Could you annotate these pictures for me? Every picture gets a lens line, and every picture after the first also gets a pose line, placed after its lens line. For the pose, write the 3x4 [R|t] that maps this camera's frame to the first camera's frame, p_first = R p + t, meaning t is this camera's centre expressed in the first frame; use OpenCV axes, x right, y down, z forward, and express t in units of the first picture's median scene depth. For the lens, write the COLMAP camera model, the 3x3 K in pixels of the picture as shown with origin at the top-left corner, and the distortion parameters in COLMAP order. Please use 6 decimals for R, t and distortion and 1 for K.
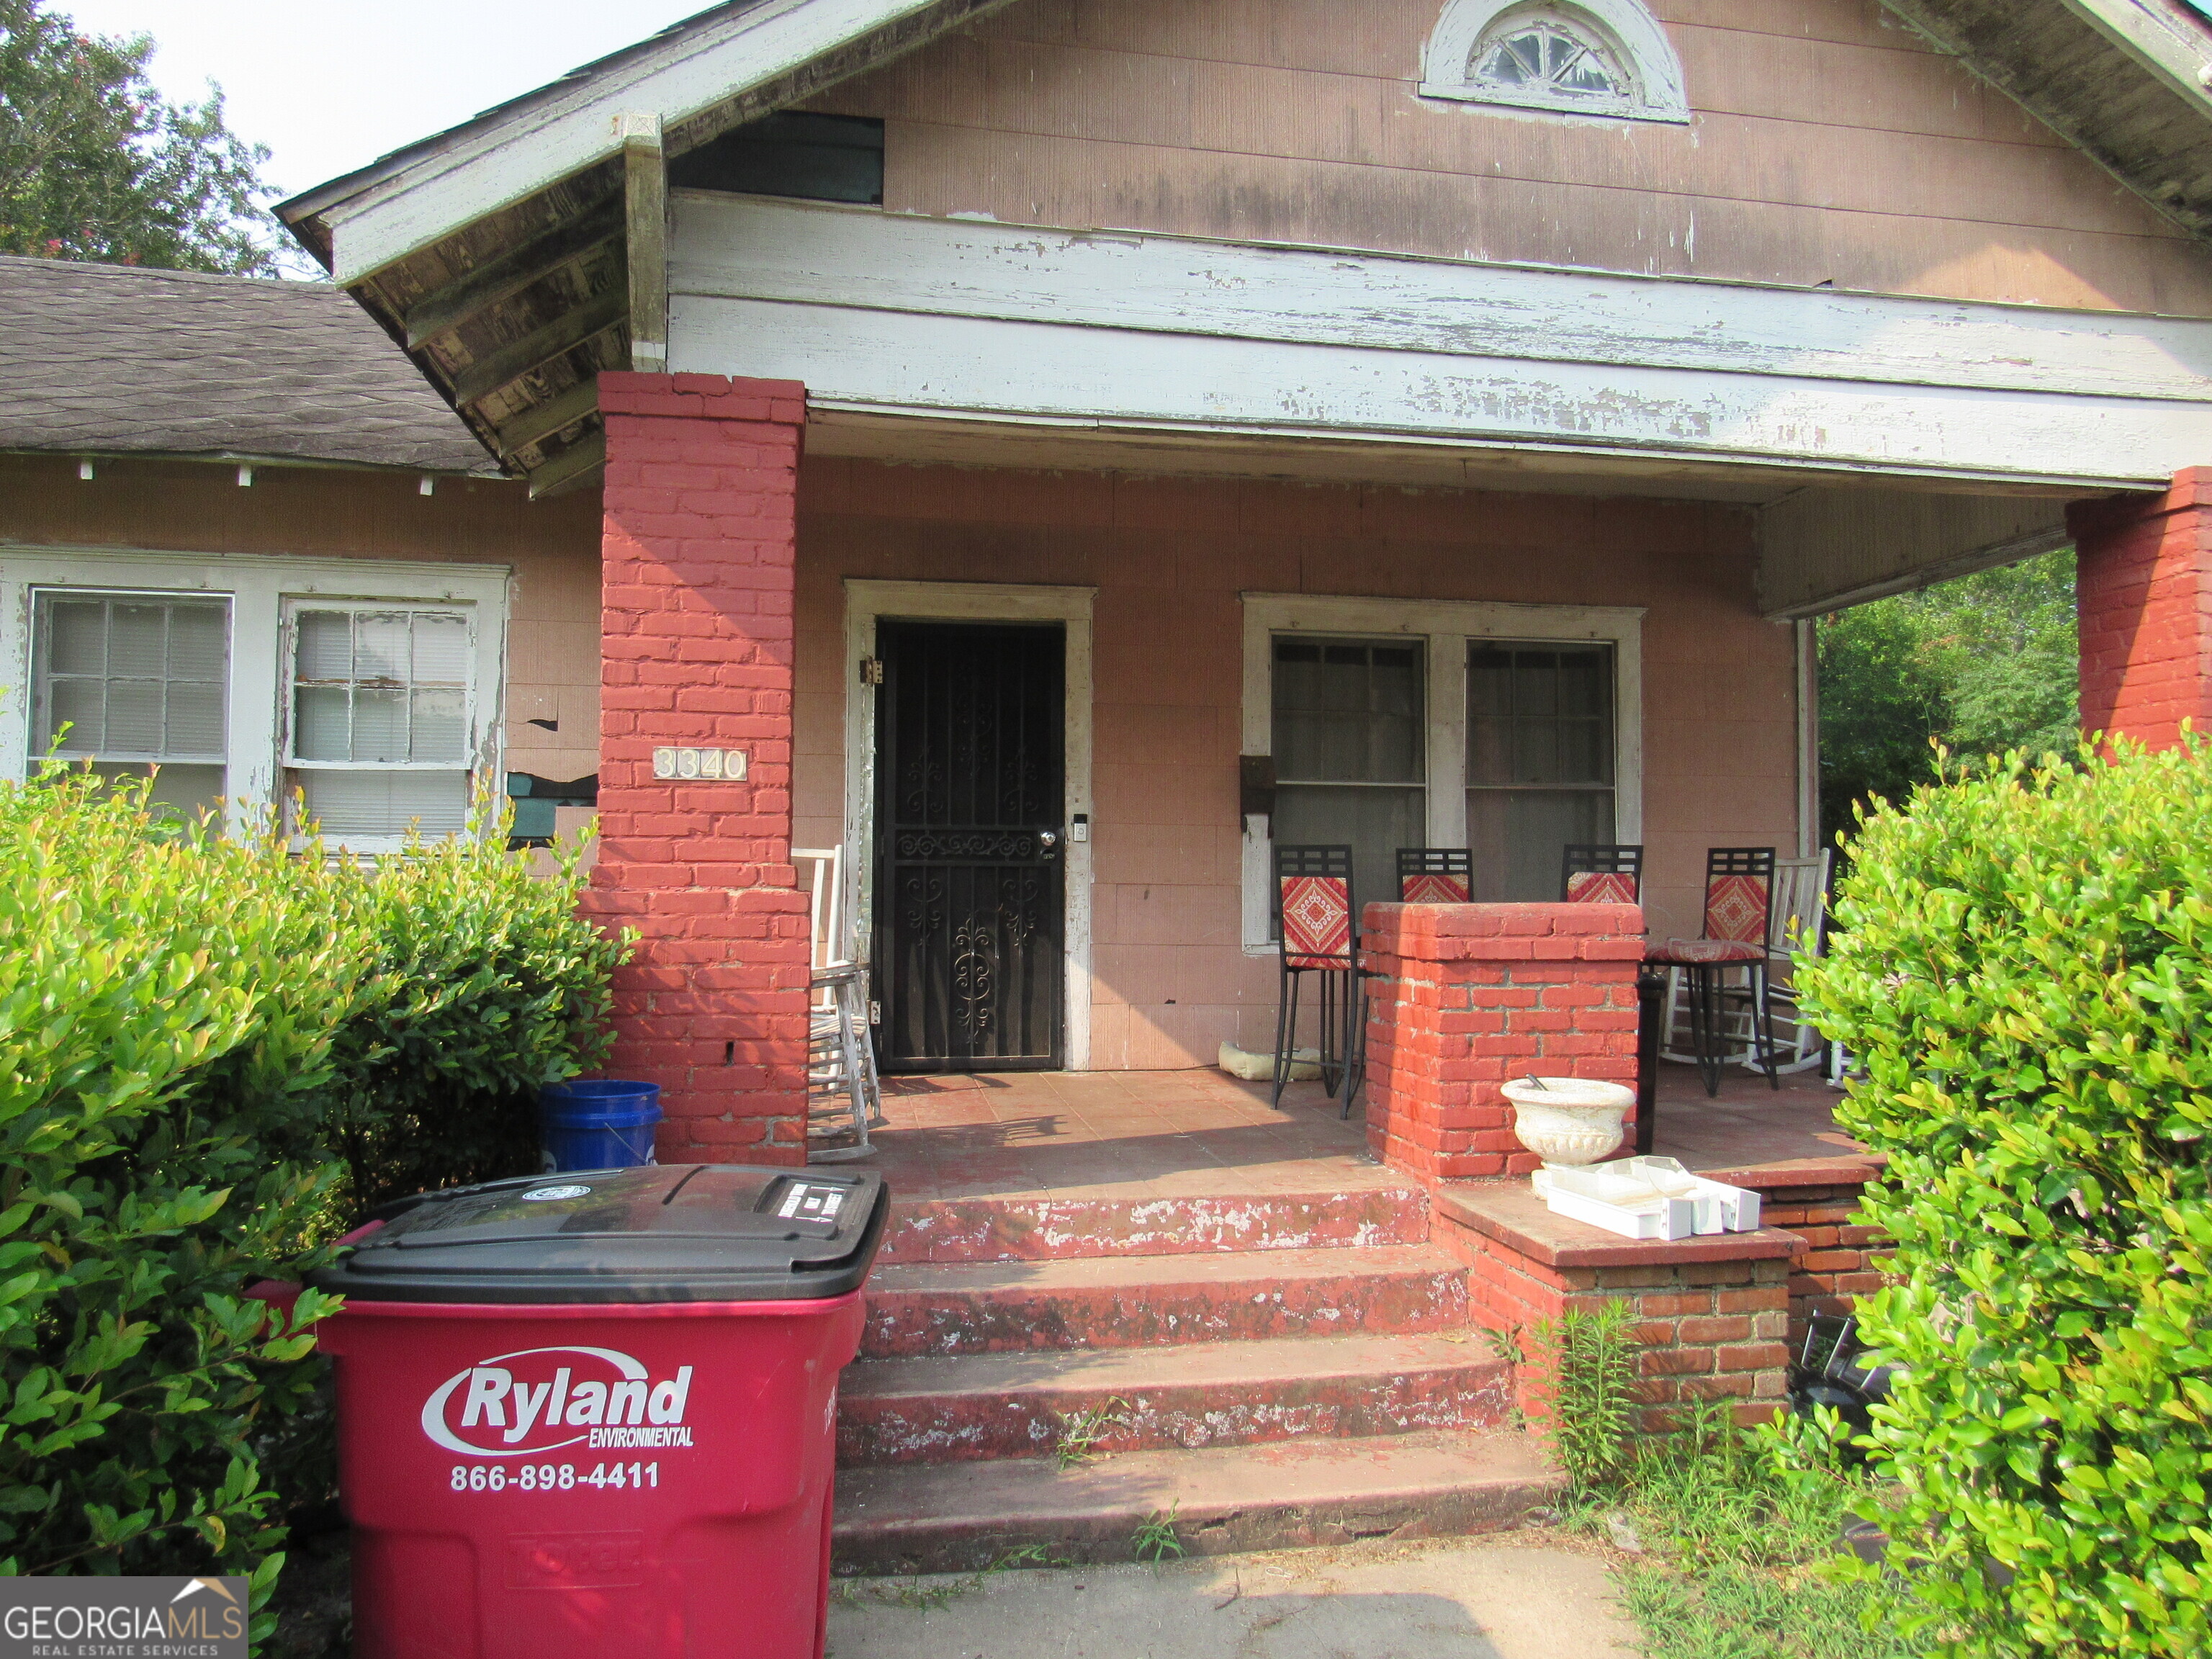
lens RADIAL K [[1594.7, 0, 1100.2], [0, 1594.7, 833.8], [0, 0, 1]] dist [-0.026660, -0.018171]
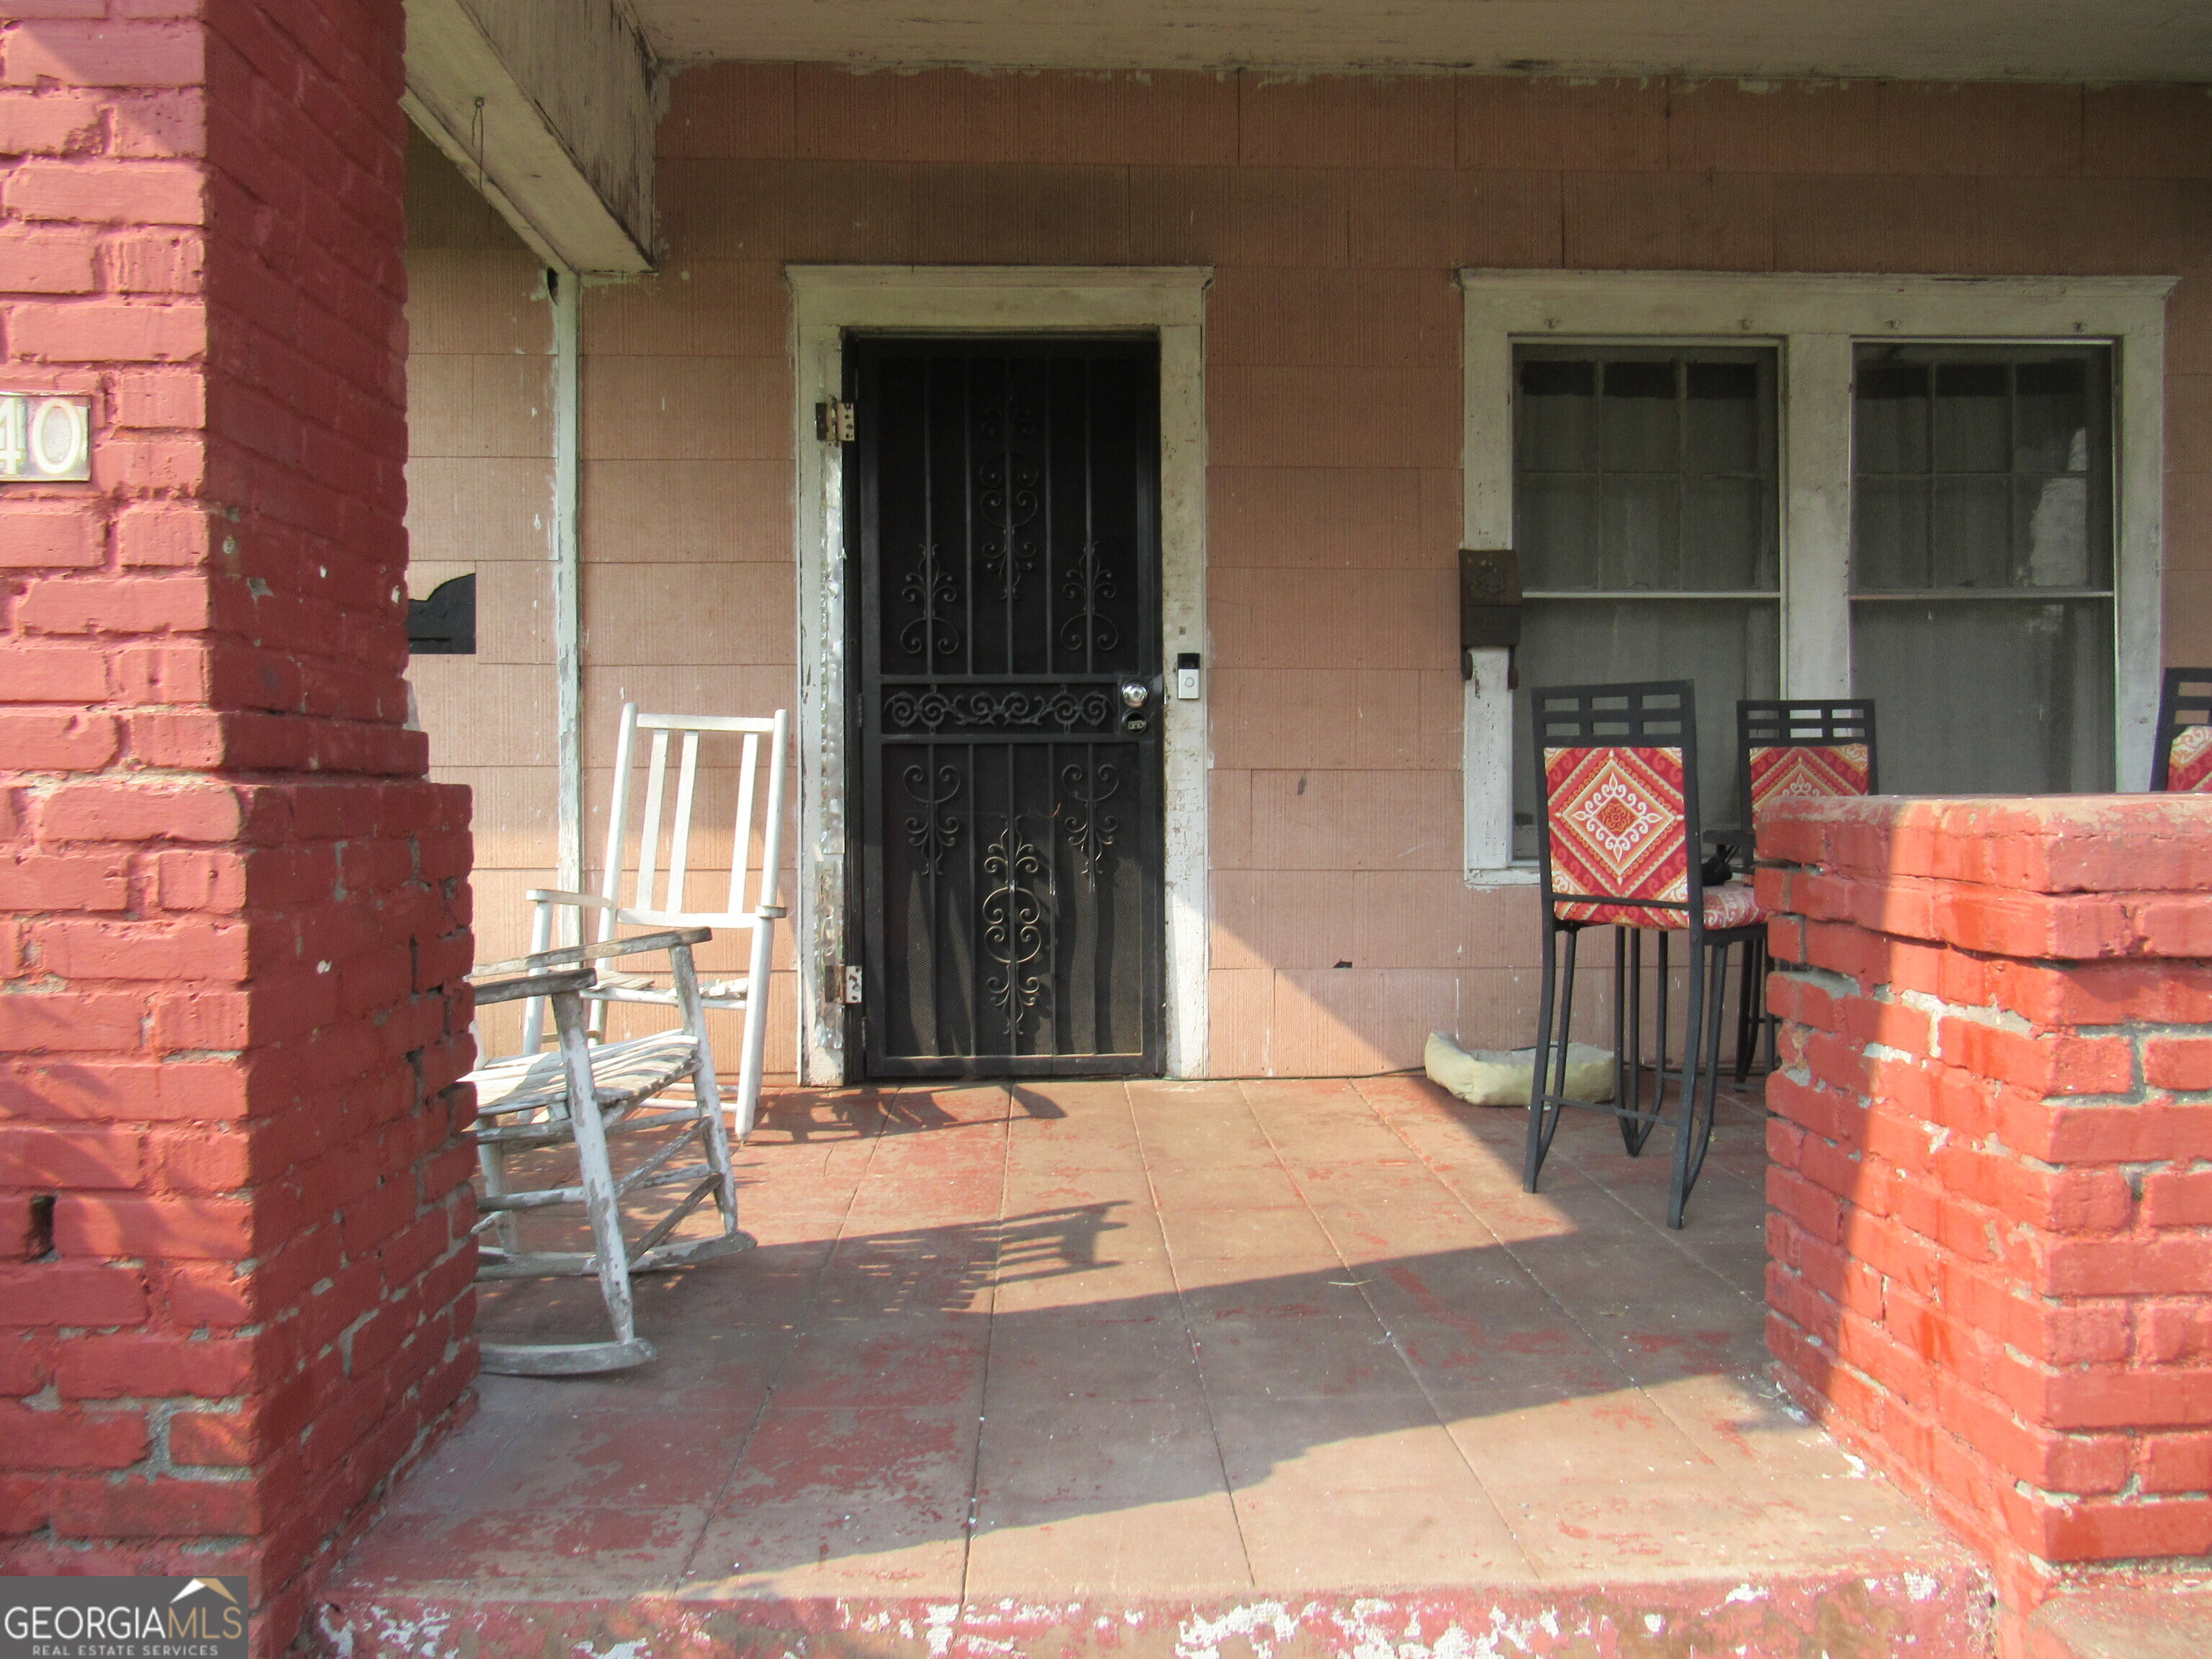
lens RADIAL K [[1594.7, 0, 1107.0], [0, 1594.7, 820.2], [0, 0, 1]] dist [-0.026660, -0.018171]
pose [[0.992017, -0.008554, -0.125817, 0.032715], [0.015570, 0.998371, 0.054887, 0.017232], [0.125142, -0.056408, 0.990534, 0.409172]]
